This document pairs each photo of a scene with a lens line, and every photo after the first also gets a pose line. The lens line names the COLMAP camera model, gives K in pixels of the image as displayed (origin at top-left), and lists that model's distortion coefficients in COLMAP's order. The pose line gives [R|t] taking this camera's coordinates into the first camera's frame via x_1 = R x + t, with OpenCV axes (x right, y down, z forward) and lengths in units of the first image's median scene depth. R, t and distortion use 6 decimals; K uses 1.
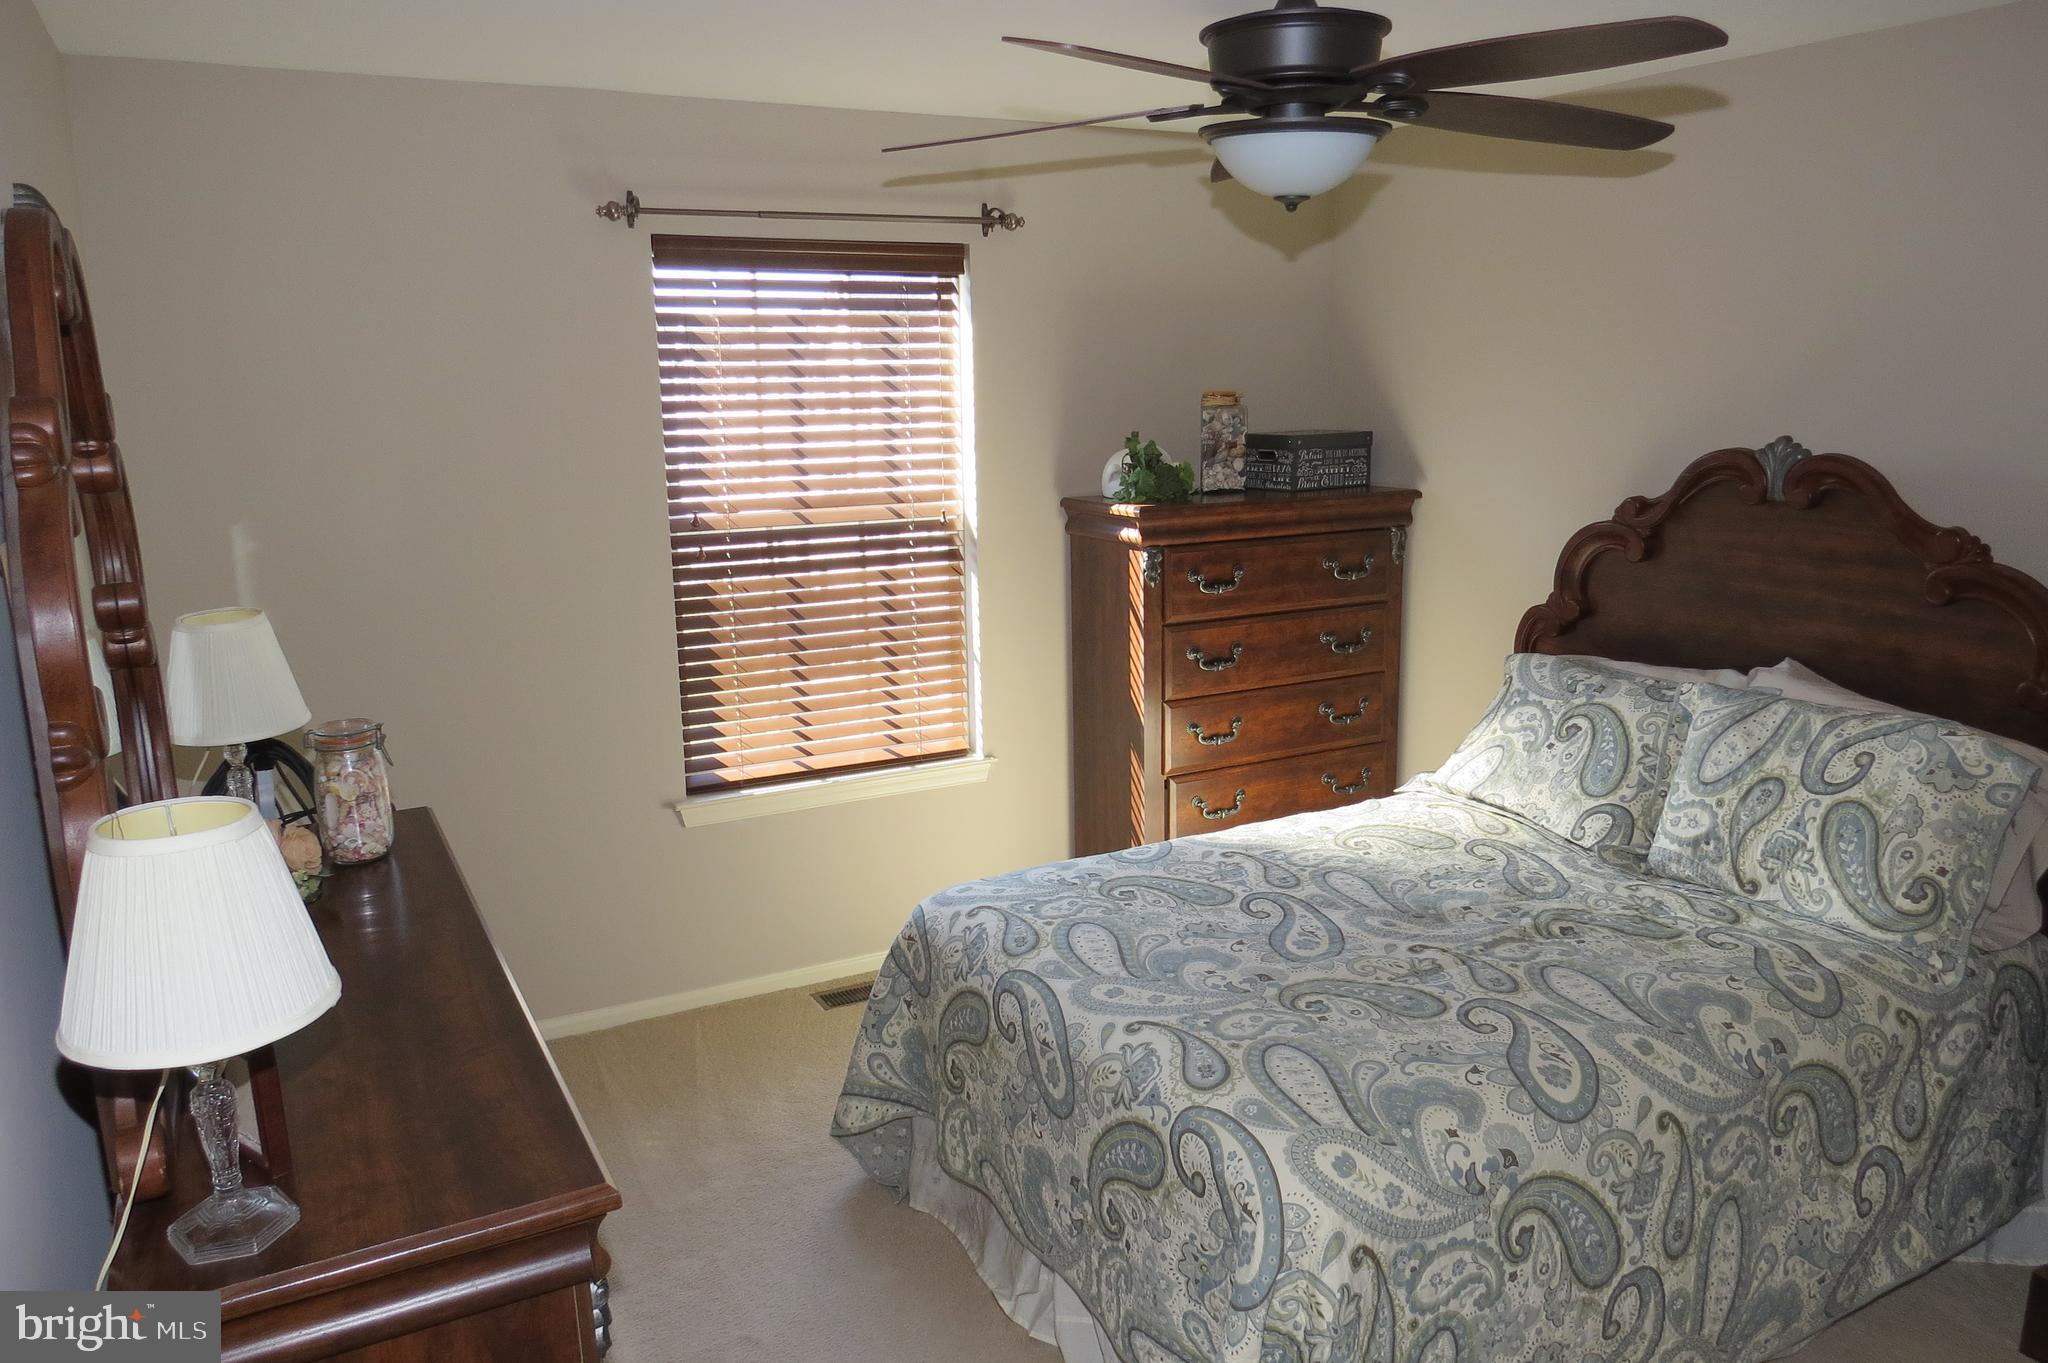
lens RADIAL K [[1453.2, 0, 1031.3], [0, 1453.2, 681.7], [0, 0, 1]] dist [-0.024279, 0.007260]
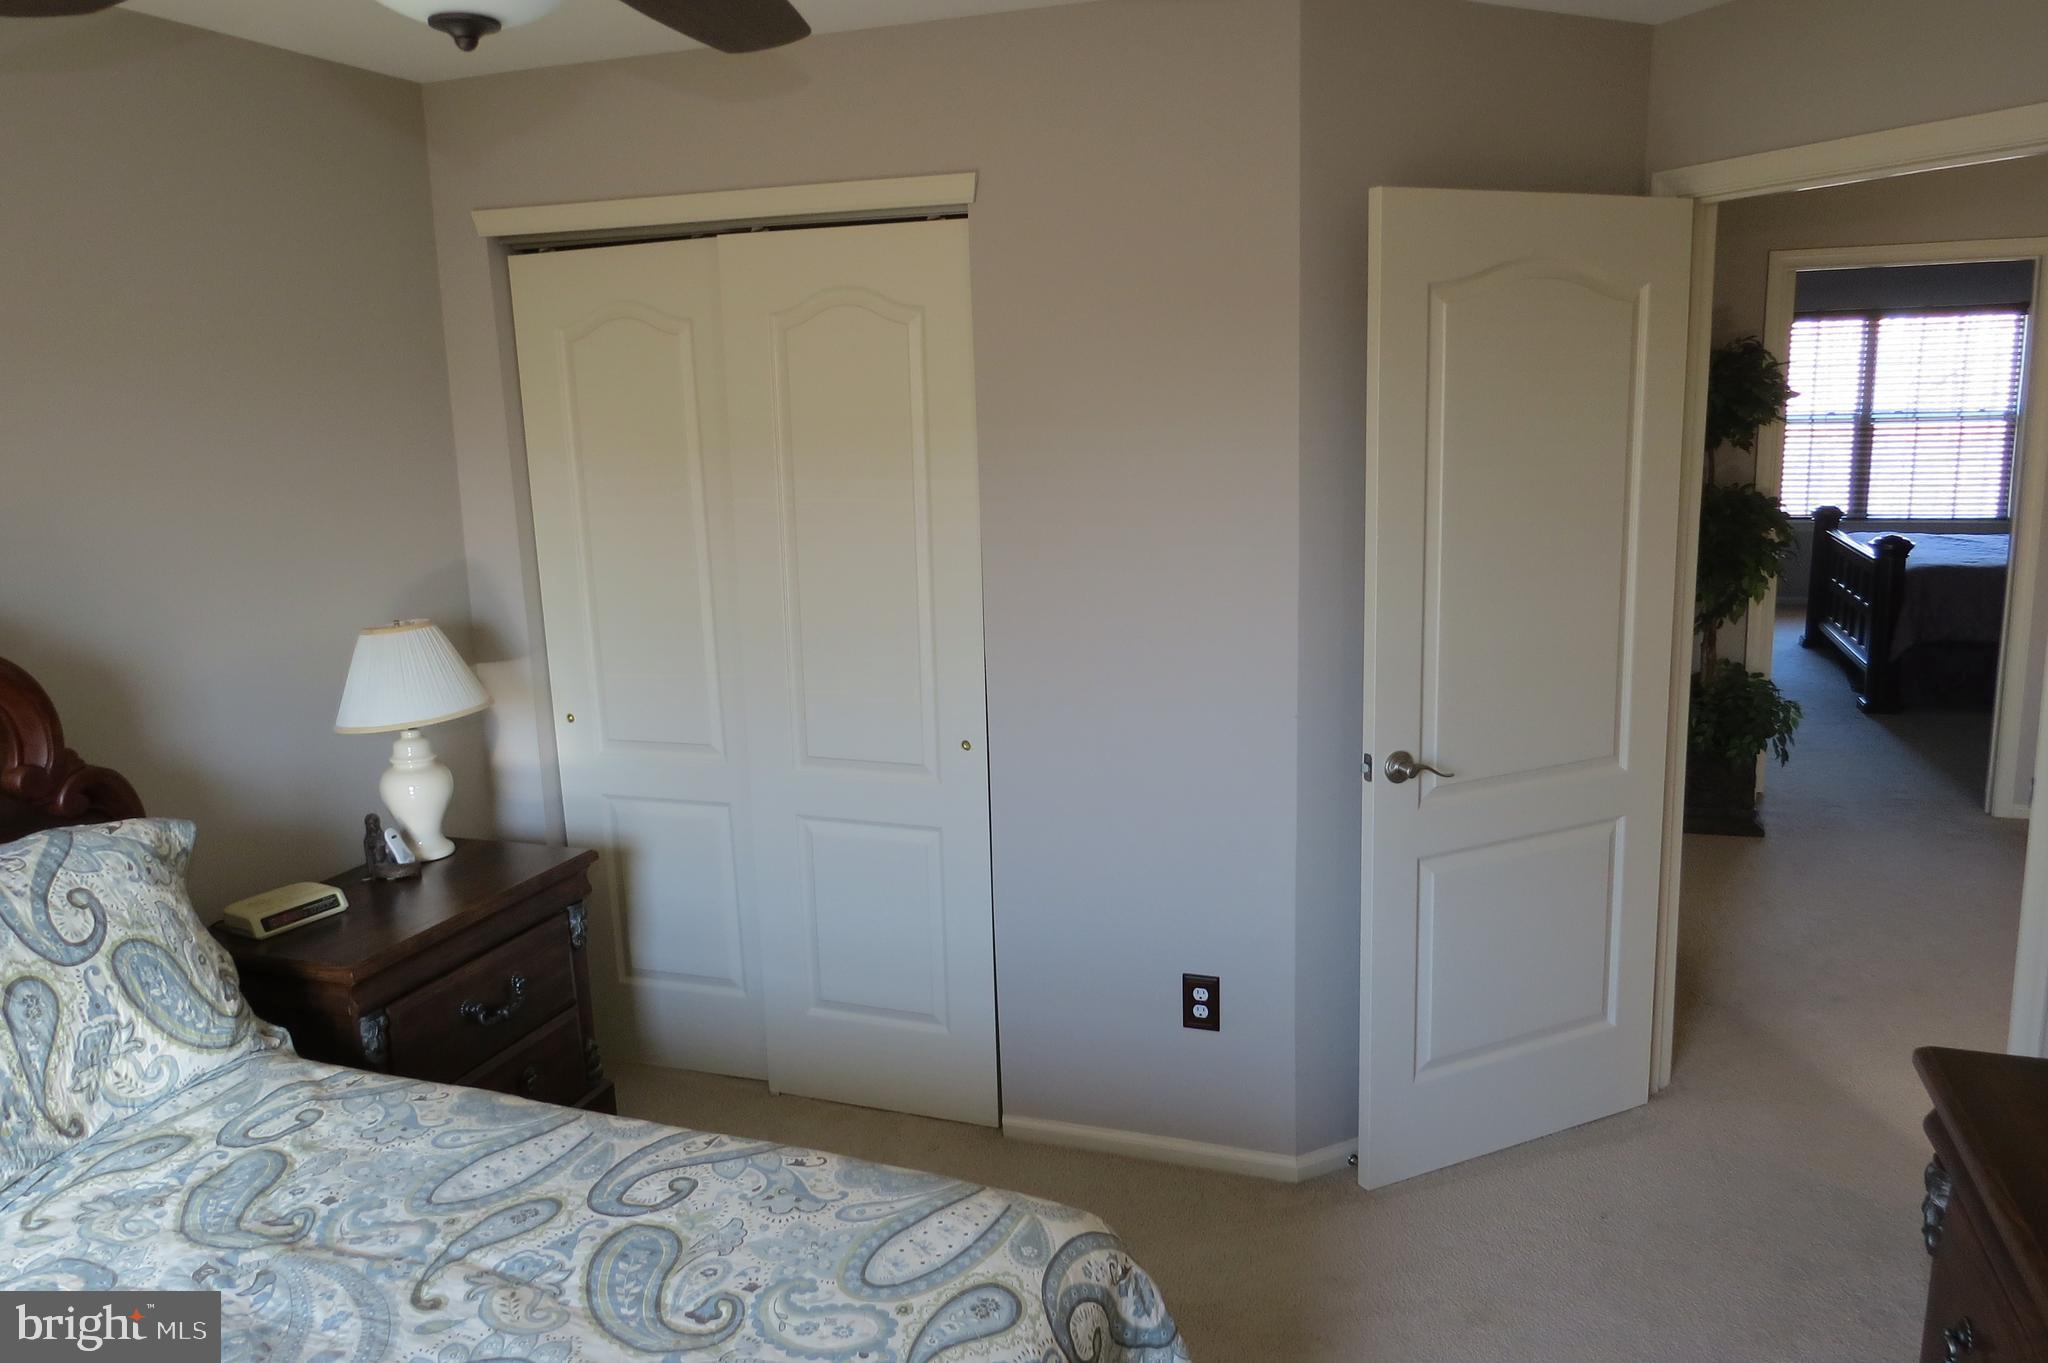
lens RADIAL K [[1453.2, 0, 1031.7], [0, 1453.2, 682.1], [0, 0, 1]] dist [-0.024279, 0.007260]
pose [[-0.669986, -0.110044, 0.734173, -0.313802], [0.193812, 0.928727, 0.316074, -0.197081], [-0.716628, 0.354057, -0.600906, 1.051979]]
